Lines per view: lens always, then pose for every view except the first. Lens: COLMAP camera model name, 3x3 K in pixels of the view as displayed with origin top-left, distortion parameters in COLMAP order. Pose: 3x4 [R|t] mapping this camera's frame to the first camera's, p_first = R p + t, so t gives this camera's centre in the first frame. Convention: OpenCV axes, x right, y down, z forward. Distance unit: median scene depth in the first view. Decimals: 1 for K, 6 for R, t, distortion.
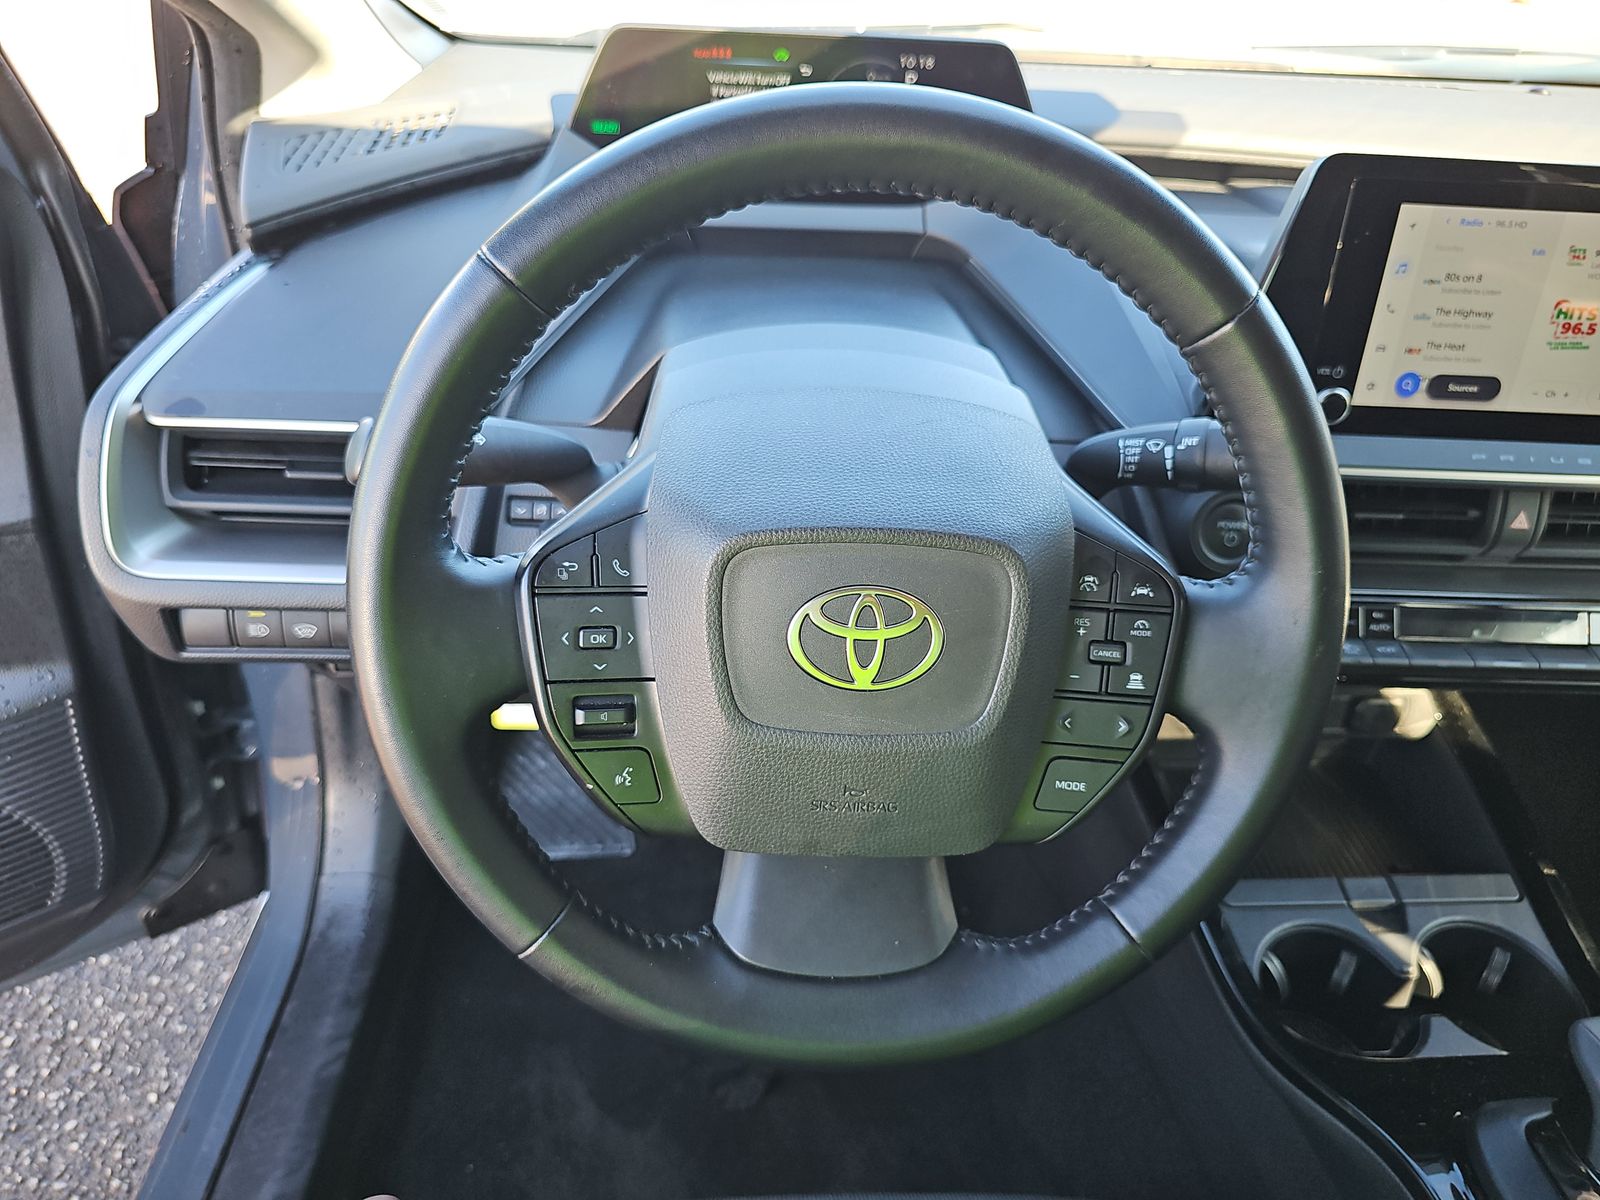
lens RADIAL K [[1094.8, 0, 800.0], [0, 1094.8, 600.0], [0, 0, 1]] dist [0.002669, -0.000452]
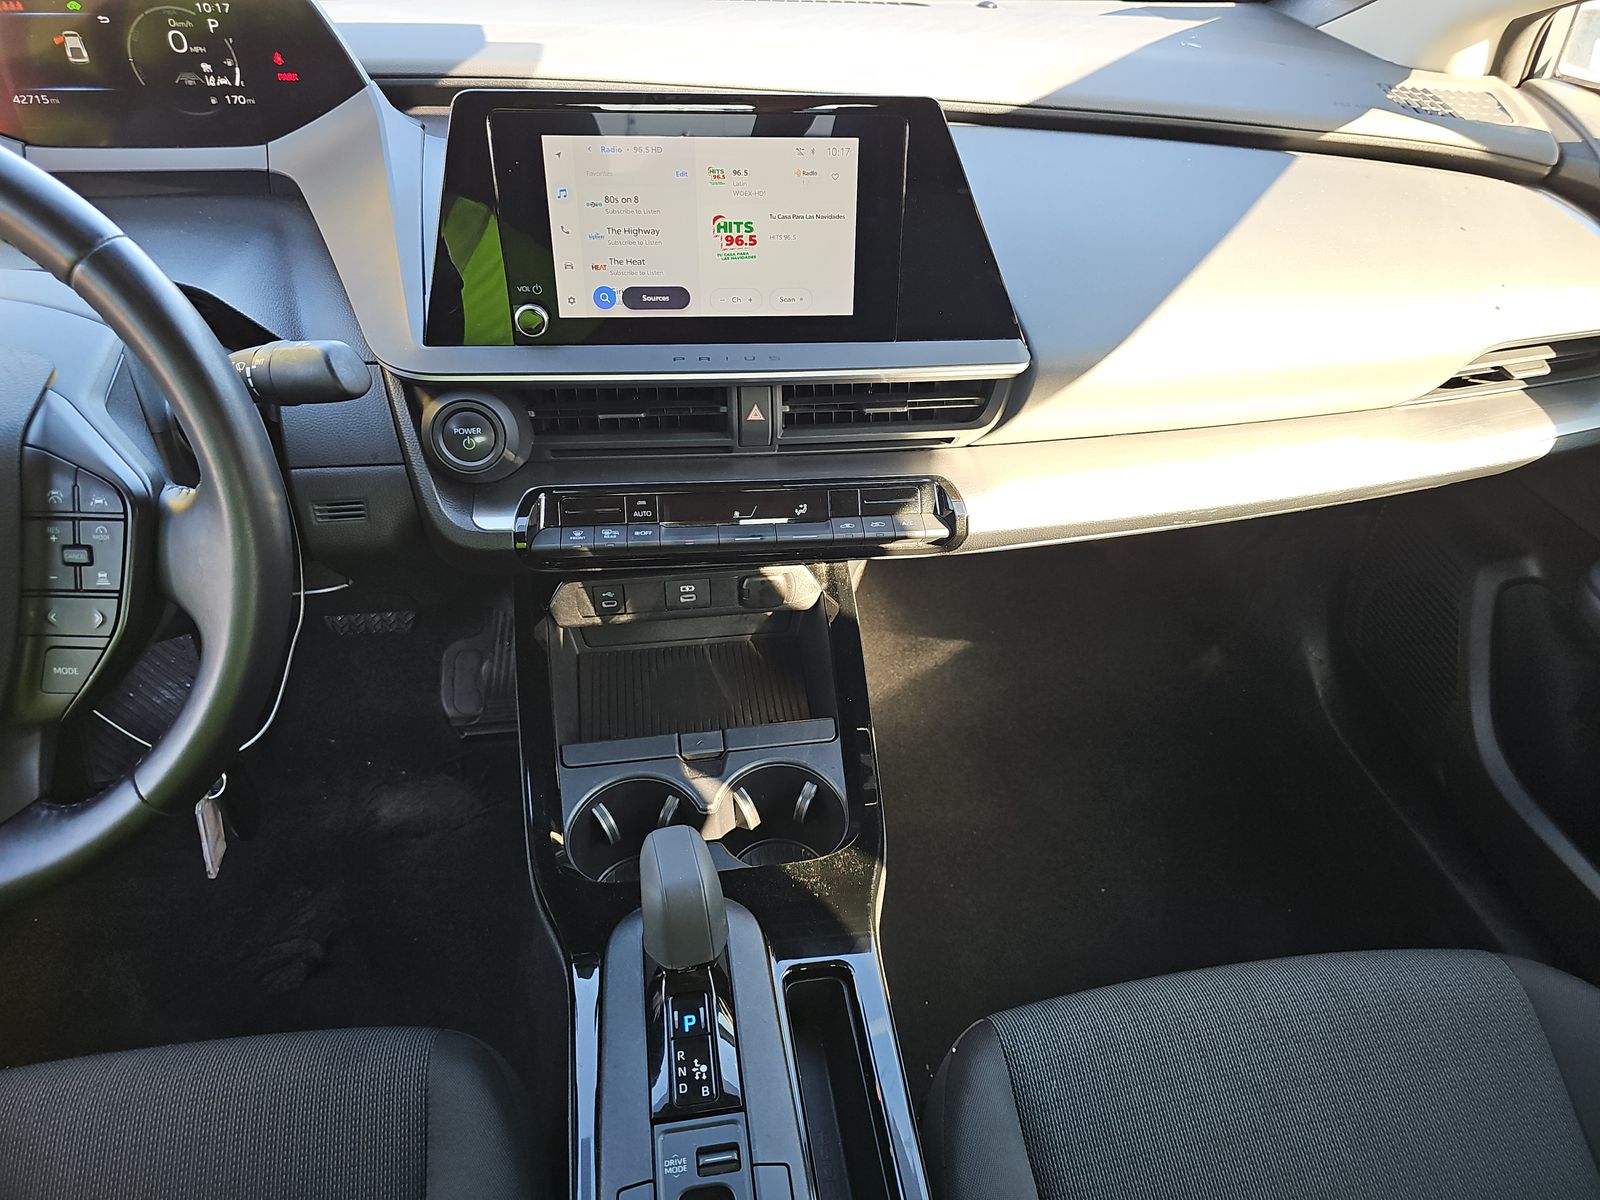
lens RADIAL K [[1065.8, 0, 800.0], [0, 1065.8, 600.0], [0, 0, 1]] dist [-0.001834, -0.002004]
pose [[0.993459, -0.074763, 0.086315, 0.637337], [0.067864, 0.994460, 0.080272, 0.038451], [-0.091838, -0.073889, 0.993029, -0.129755]]
